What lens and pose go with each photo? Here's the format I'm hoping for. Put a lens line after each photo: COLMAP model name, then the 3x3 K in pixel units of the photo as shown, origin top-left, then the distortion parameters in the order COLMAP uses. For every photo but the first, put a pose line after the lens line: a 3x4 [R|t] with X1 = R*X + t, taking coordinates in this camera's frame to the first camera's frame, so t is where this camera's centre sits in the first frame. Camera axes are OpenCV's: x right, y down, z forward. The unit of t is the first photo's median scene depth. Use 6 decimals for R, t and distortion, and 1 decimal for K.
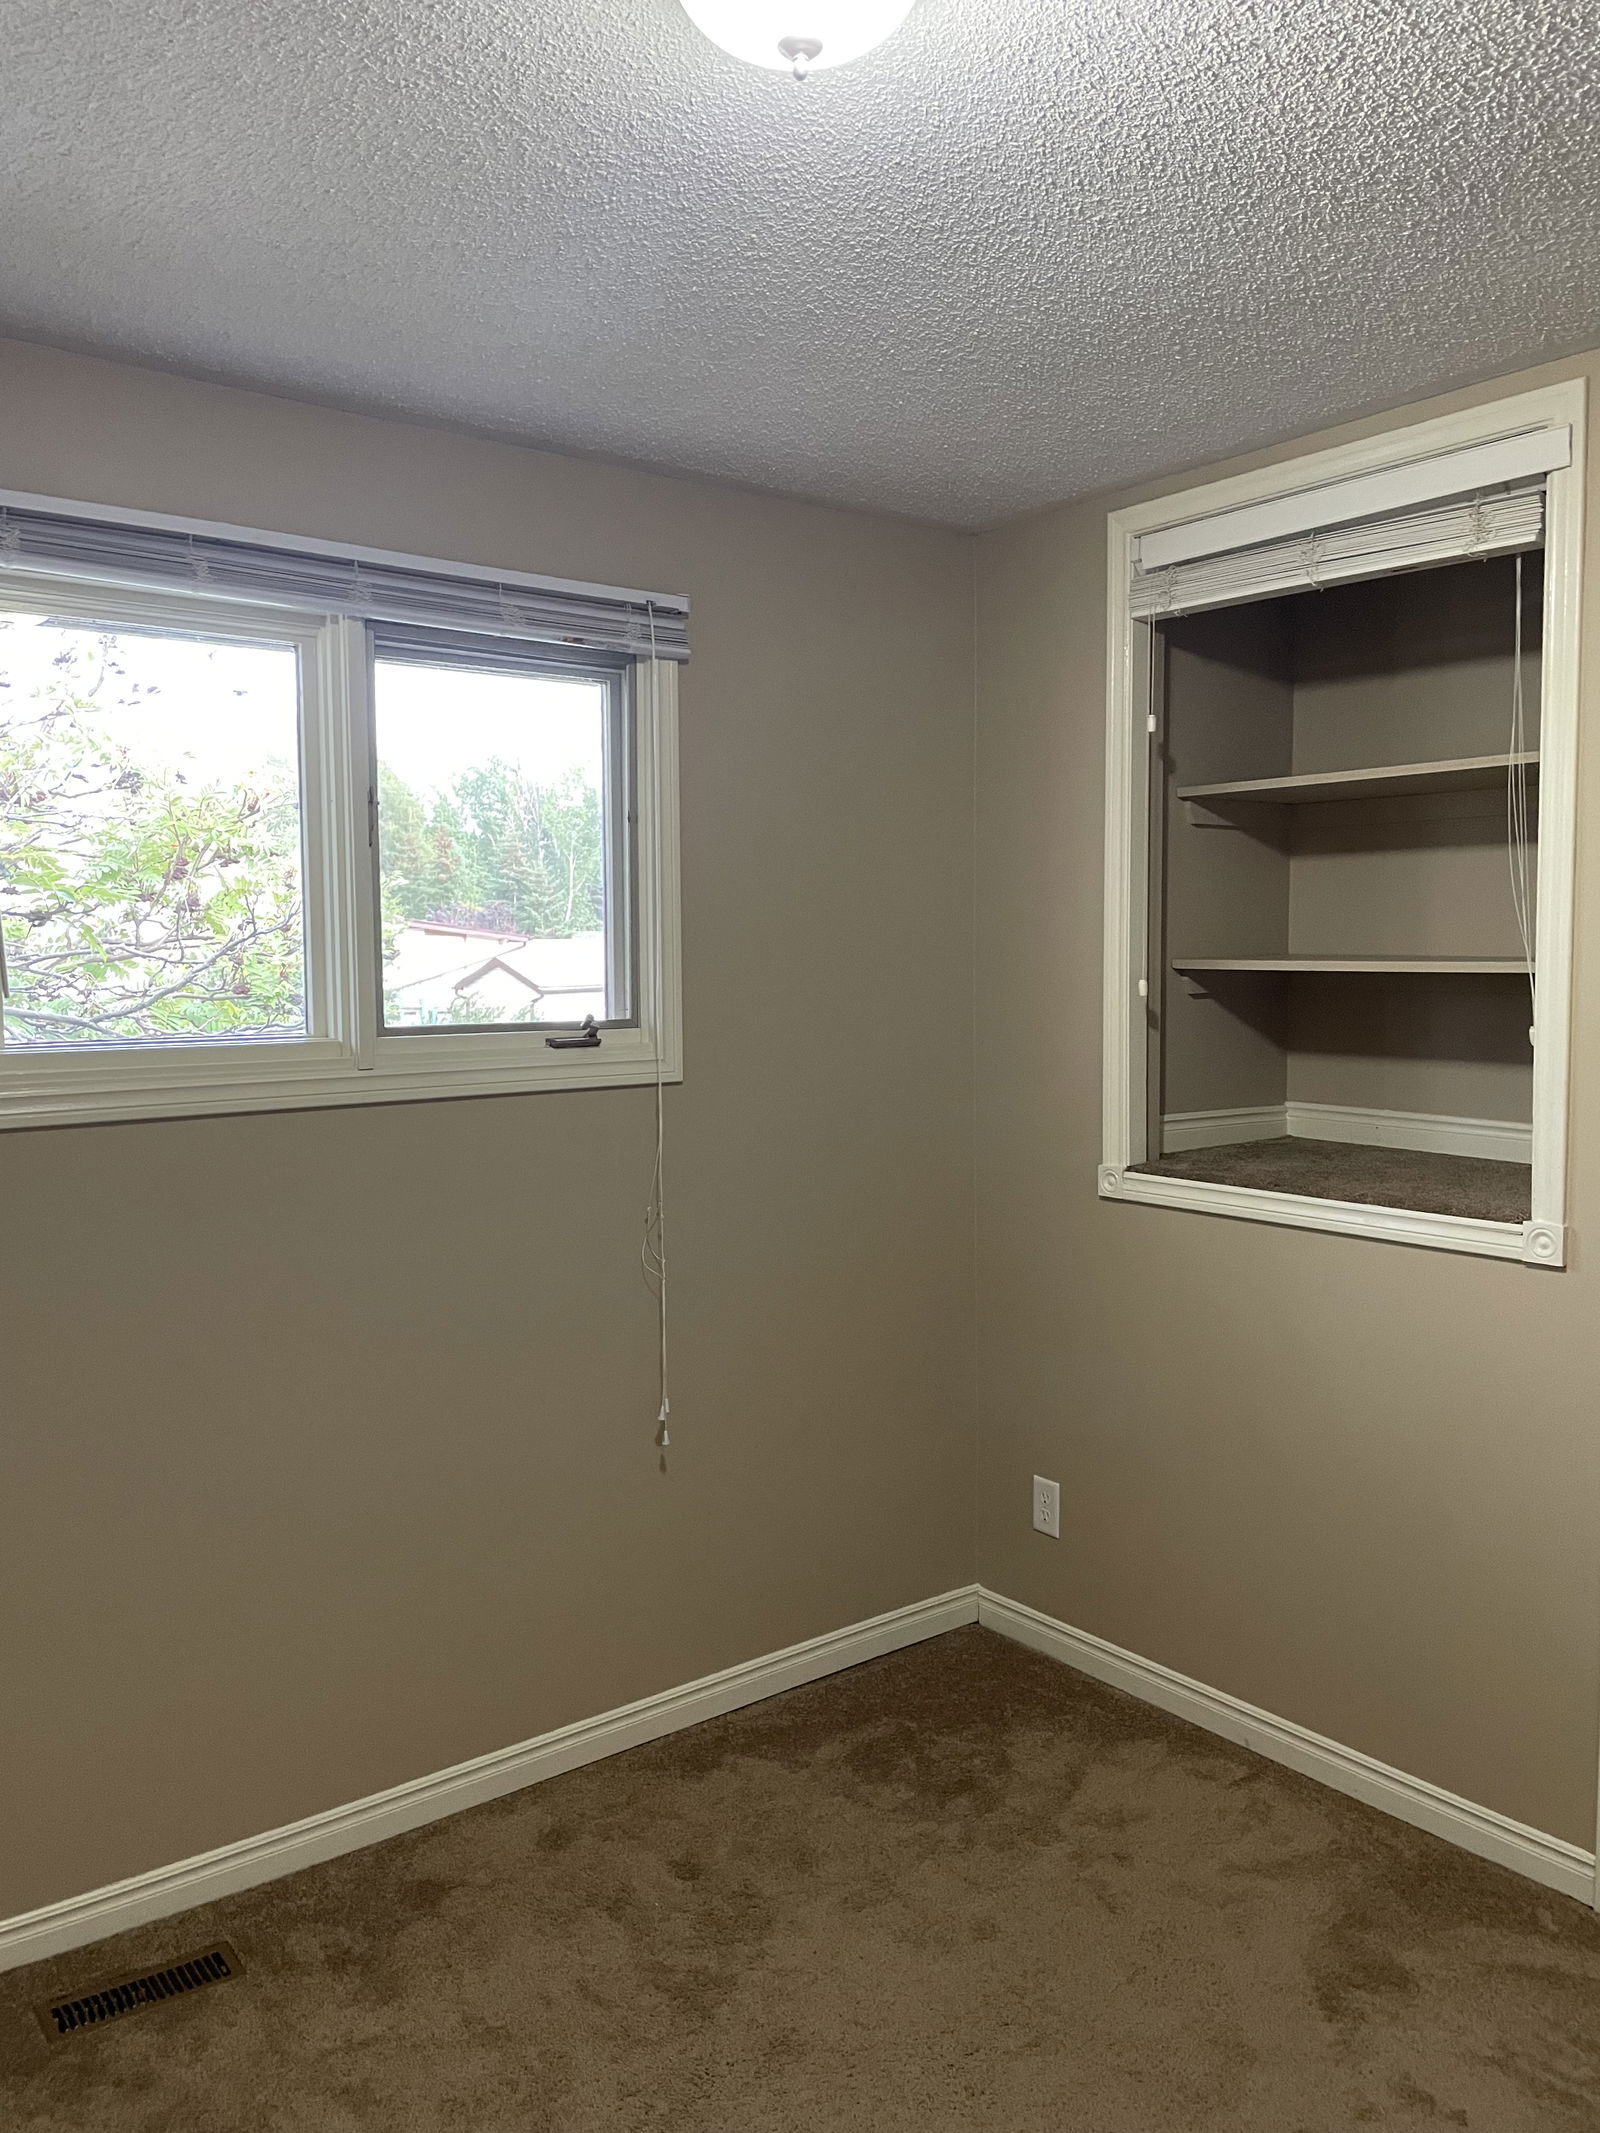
lens RADIAL K [[1598.2, 0, 794.2], [0, 1598.2, 1057.6], [0, 0, 1]] dist [0.091934, -0.106127]
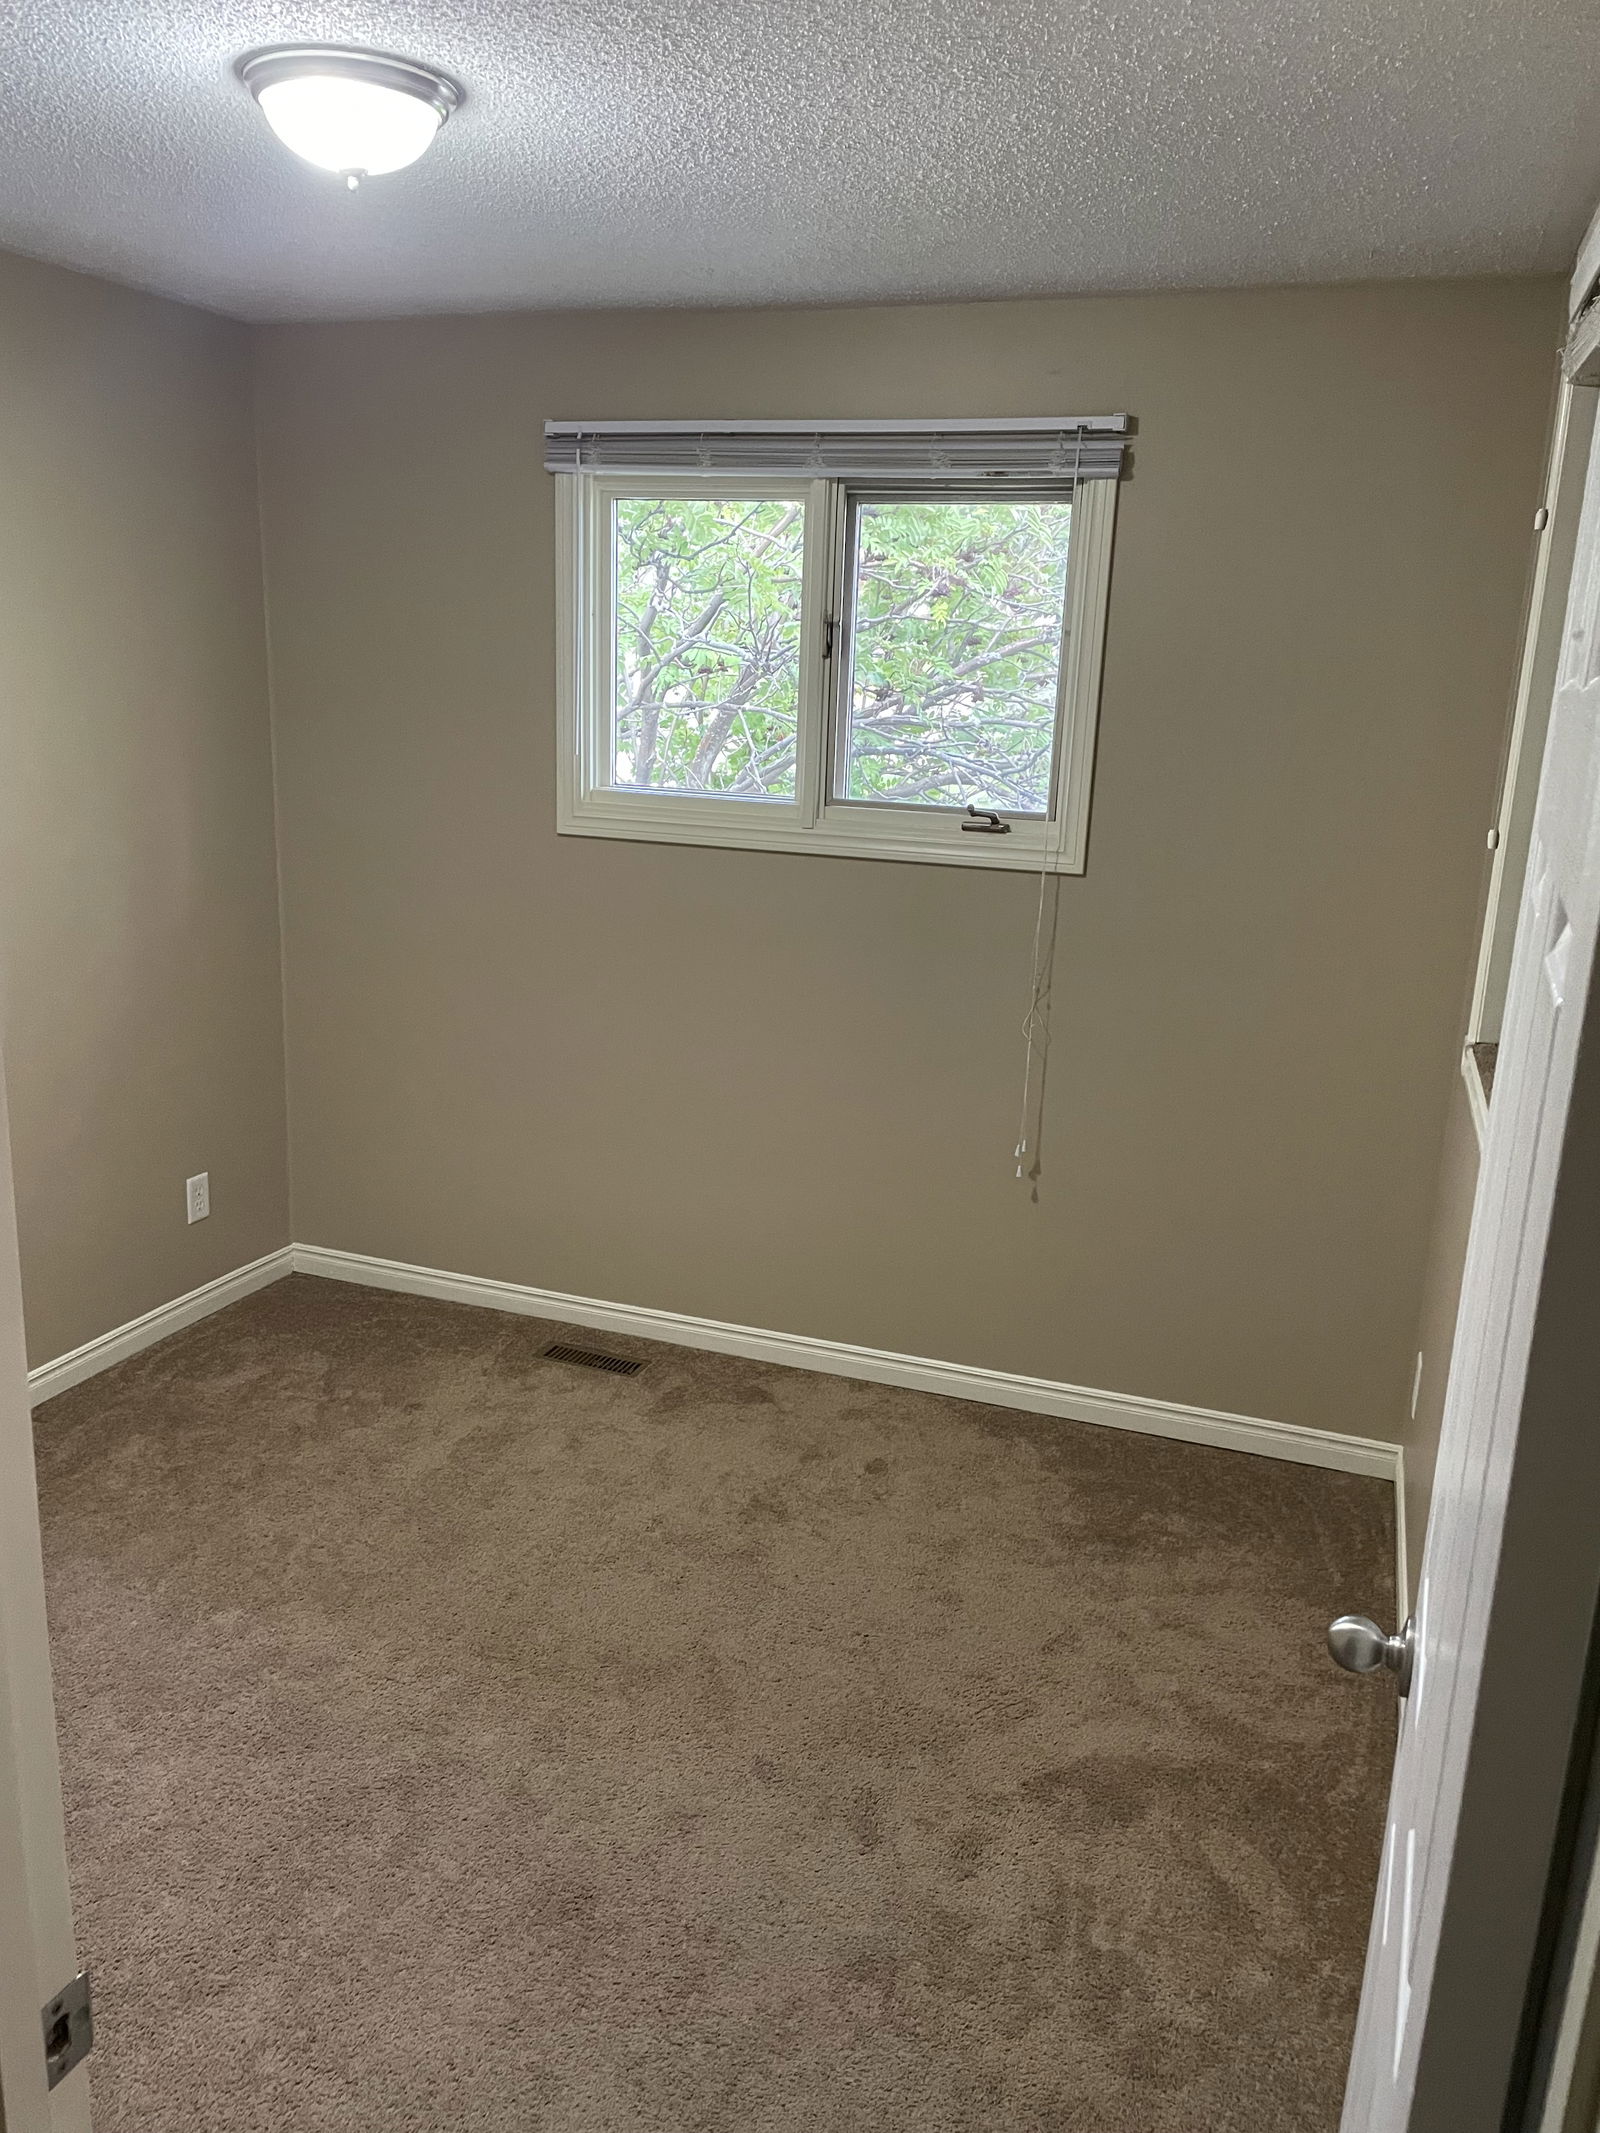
lens RADIAL K [[1618.6, 0, 827.2], [0, 1618.6, 1071.5], [0, 0, 1]] dist [0.089317, -0.118140]
pose [[0.544060, 0.235190, -0.805409, 0.884702], [-0.100017, 0.971245, 0.216054, -0.089254], [0.833064, -0.036992, 0.551939, 0.250253]]
